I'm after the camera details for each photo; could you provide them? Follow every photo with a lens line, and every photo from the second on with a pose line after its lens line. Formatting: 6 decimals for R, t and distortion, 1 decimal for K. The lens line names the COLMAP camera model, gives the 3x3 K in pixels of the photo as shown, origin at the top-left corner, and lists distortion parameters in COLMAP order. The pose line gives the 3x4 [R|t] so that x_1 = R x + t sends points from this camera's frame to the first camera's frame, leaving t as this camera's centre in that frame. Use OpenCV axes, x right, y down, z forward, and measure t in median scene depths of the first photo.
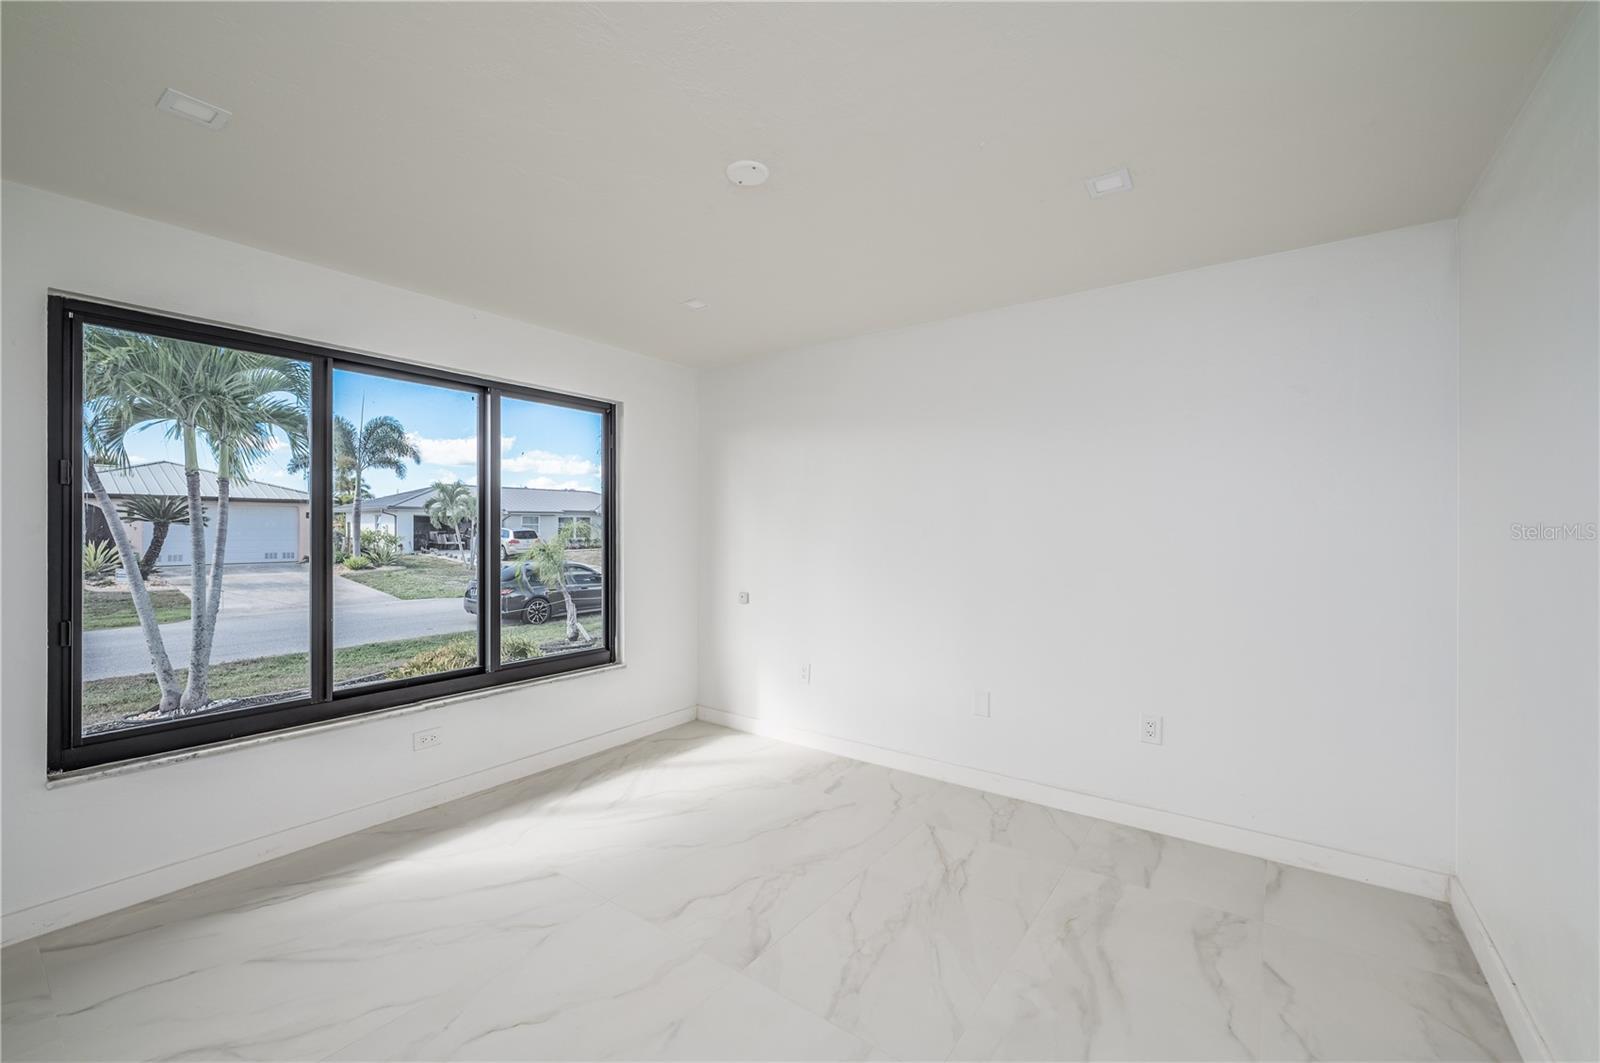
lens RADIAL K [[639.5, 0, 806.6], [0, 639.5, 531.2], [0, 0, 1]] dist [0.000786, 0.000152]
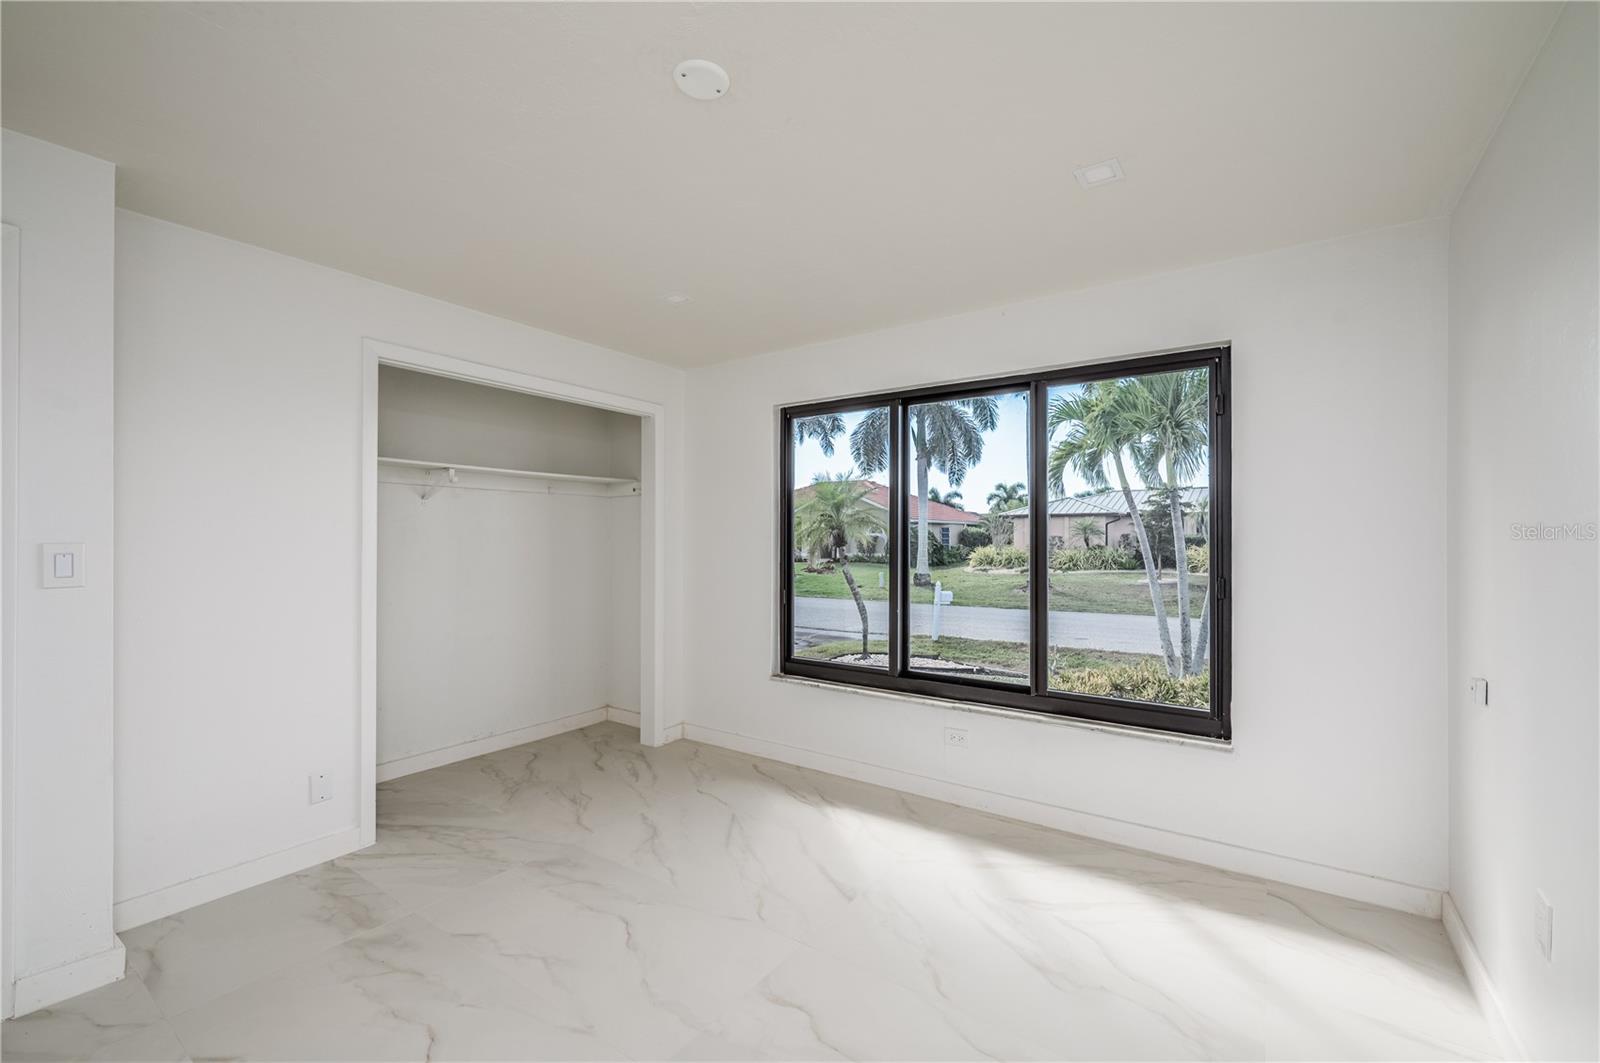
lens RADIAL K [[654.8, 0, 823.1], [0, 654.8, 538.4], [0, 0, 1]] dist [0.000907, 0.000047]
pose [[0.034163, -0.001114, -0.999416, 0.441099], [-0.000115, 0.999999, -0.001118, 0.000282], [0.999416, 0.000154, 0.034163, 0.702301]]
